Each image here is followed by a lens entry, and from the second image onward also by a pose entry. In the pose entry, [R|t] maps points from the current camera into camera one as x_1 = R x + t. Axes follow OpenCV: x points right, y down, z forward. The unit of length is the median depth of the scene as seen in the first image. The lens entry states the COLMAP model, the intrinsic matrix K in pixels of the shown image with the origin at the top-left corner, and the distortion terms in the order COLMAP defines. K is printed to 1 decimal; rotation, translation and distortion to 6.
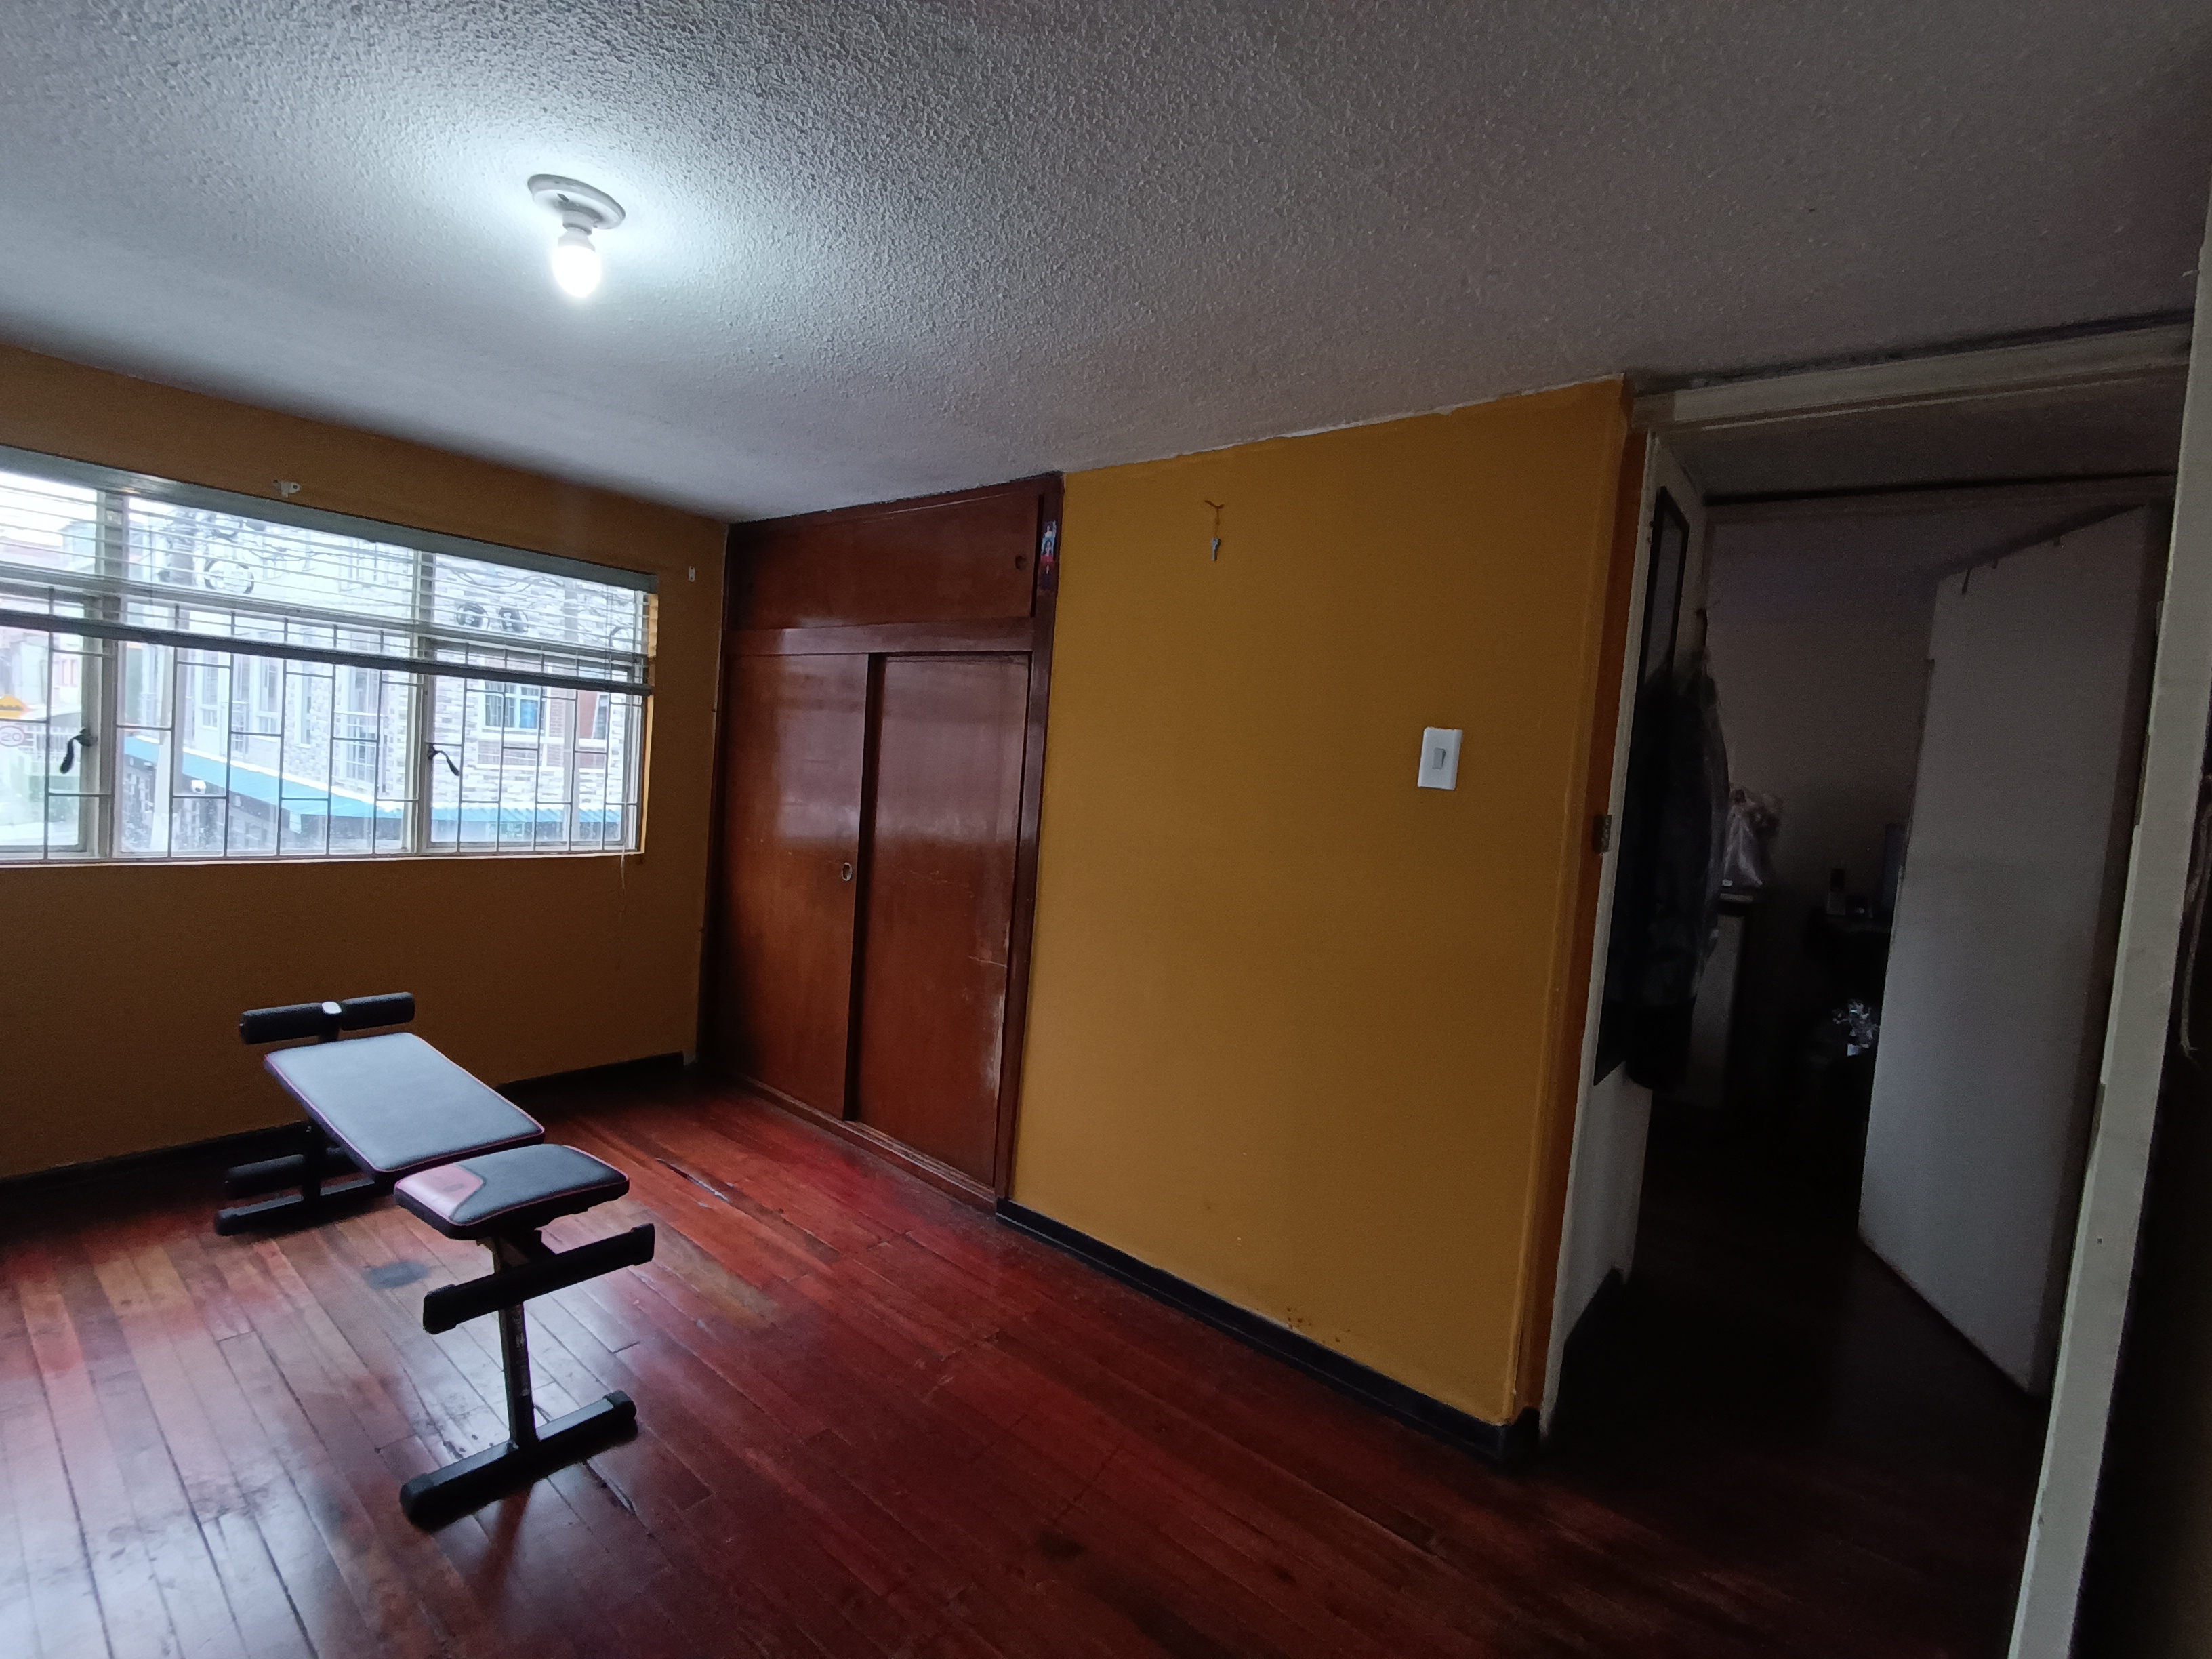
lens RADIAL K [[1010.4, 0, 1091.9], [0, 1010.4, 825.2], [0, 0, 1]] dist [0.003238, 0.000852]
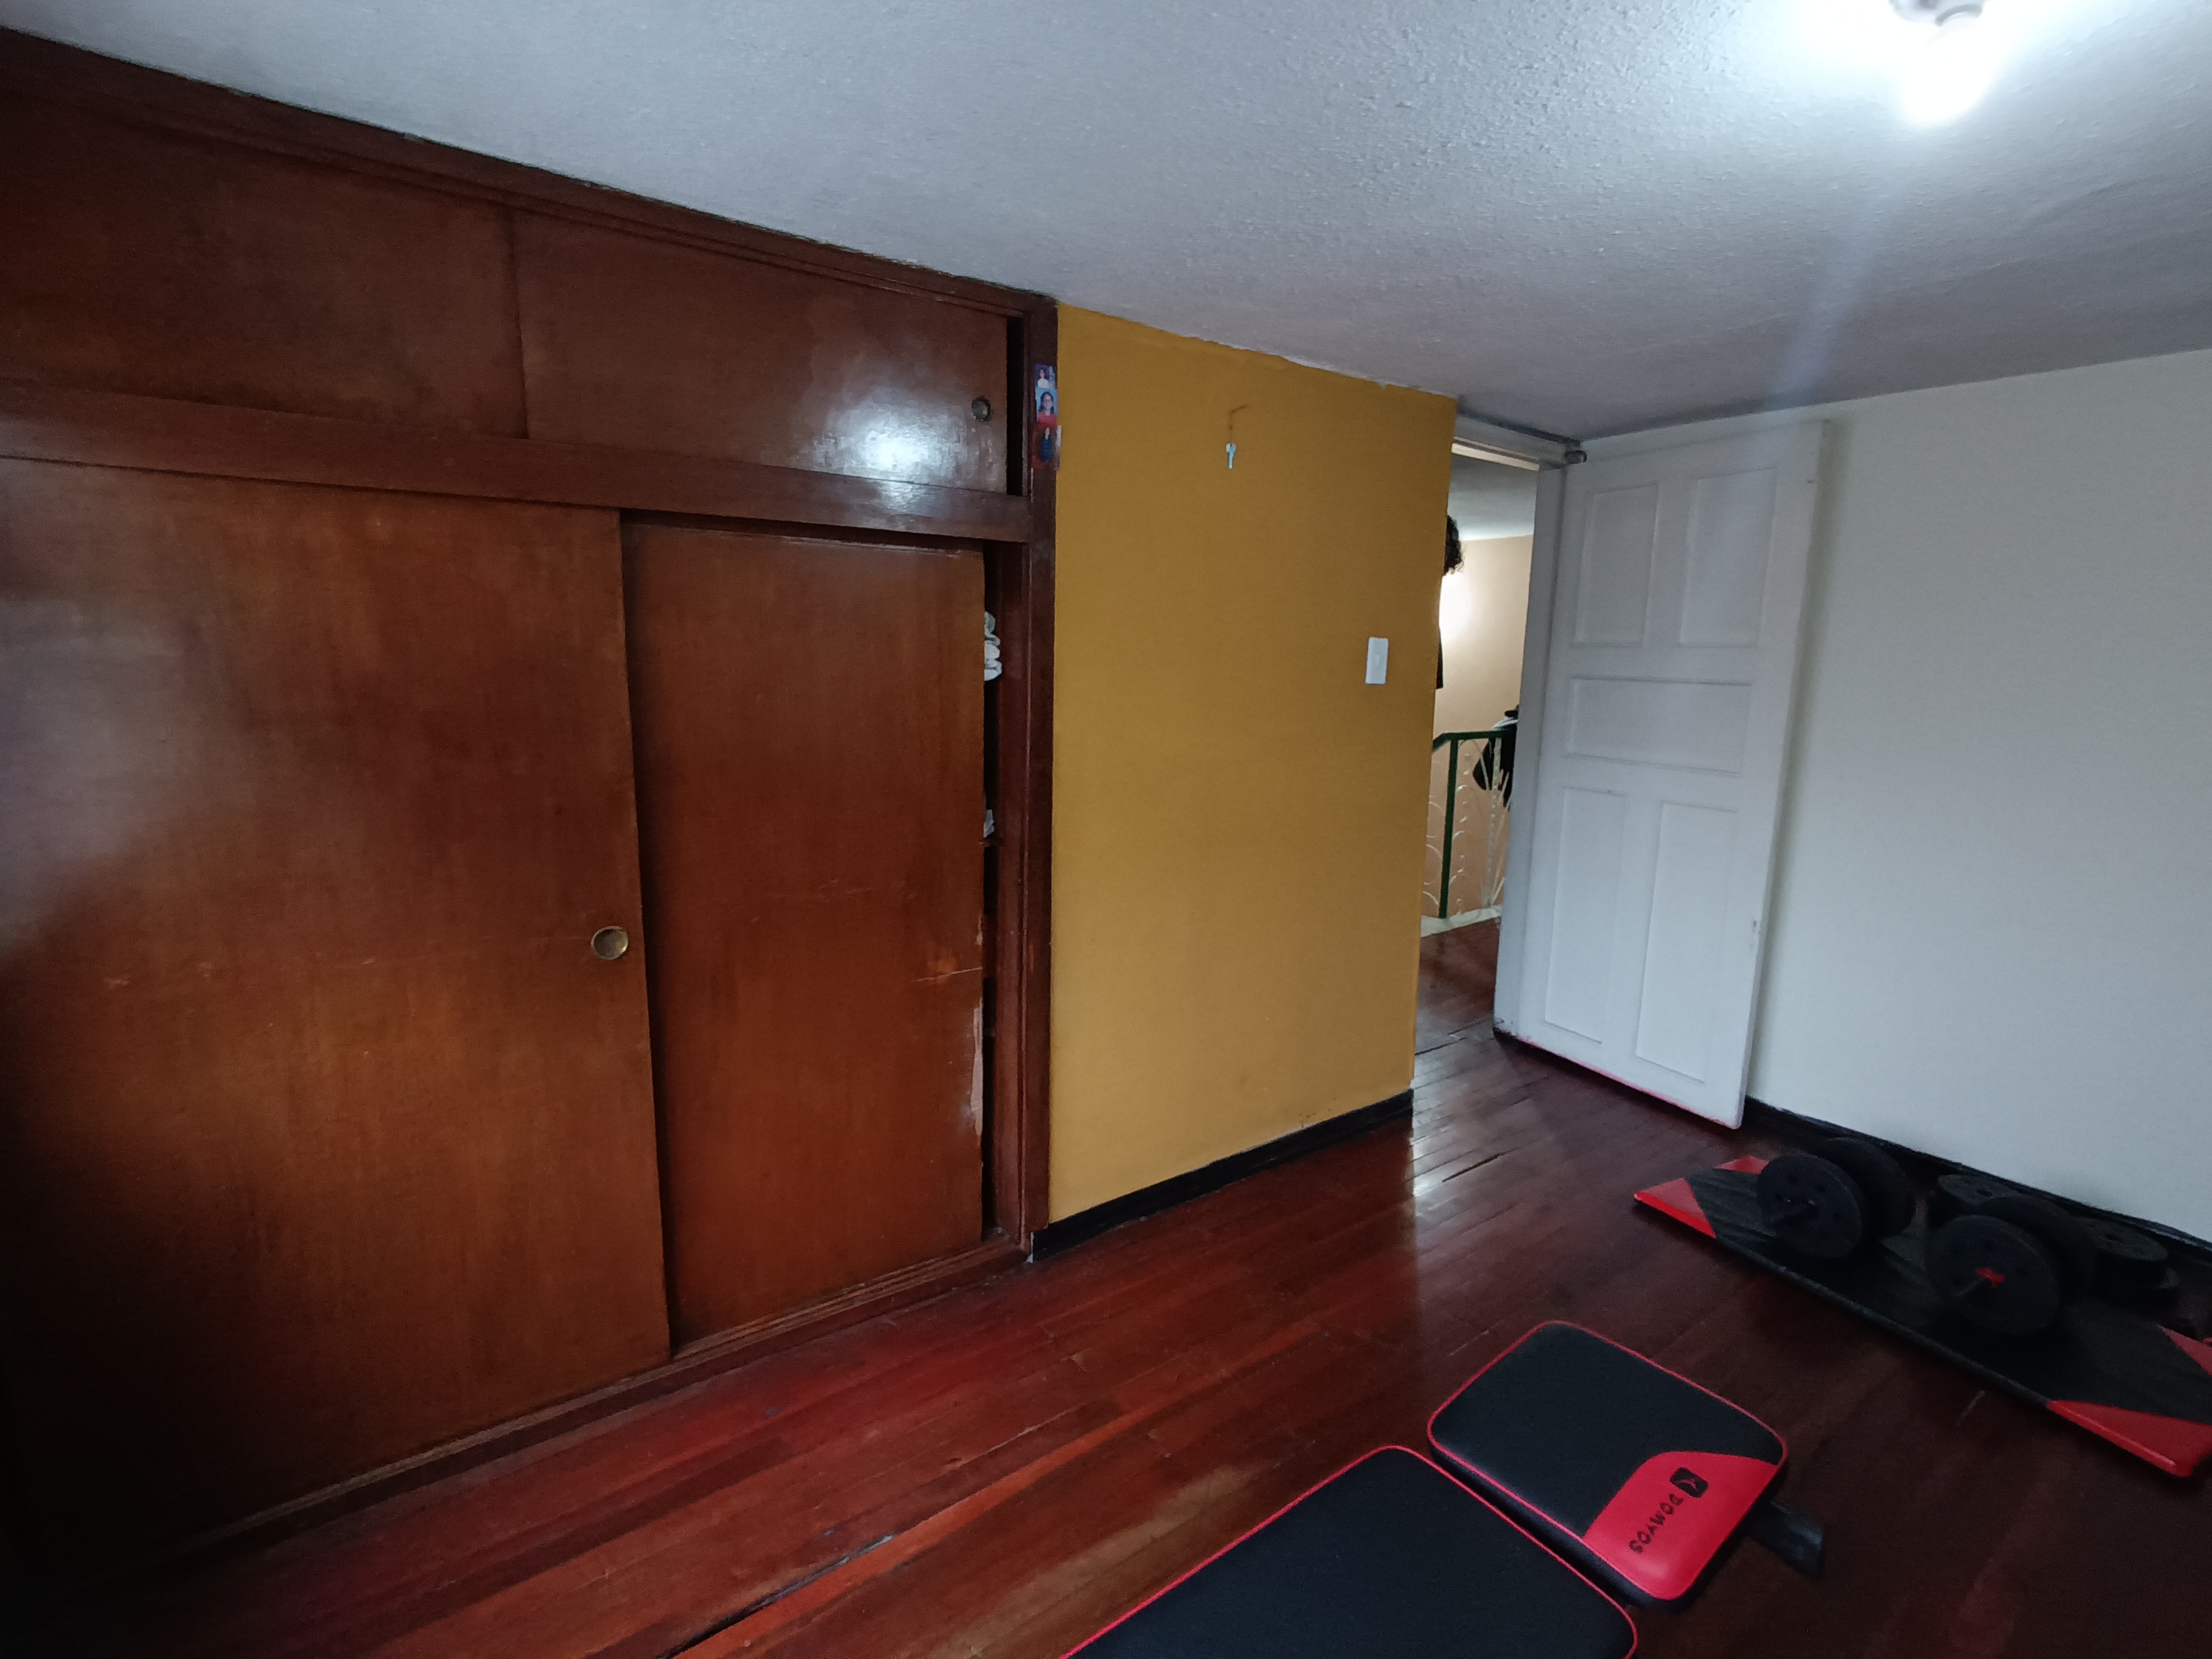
lens RADIAL K [[1010.4, 0, 1095.1], [0, 1010.4, 820.2], [0, 0, 1]] dist [0.003238, 0.000852]
pose [[0.259465, -0.236823, 0.936265, -0.761150], [0.062579, 0.971552, 0.228407, -0.138254], [-0.963723, -0.000673, 0.266904, 0.733584]]
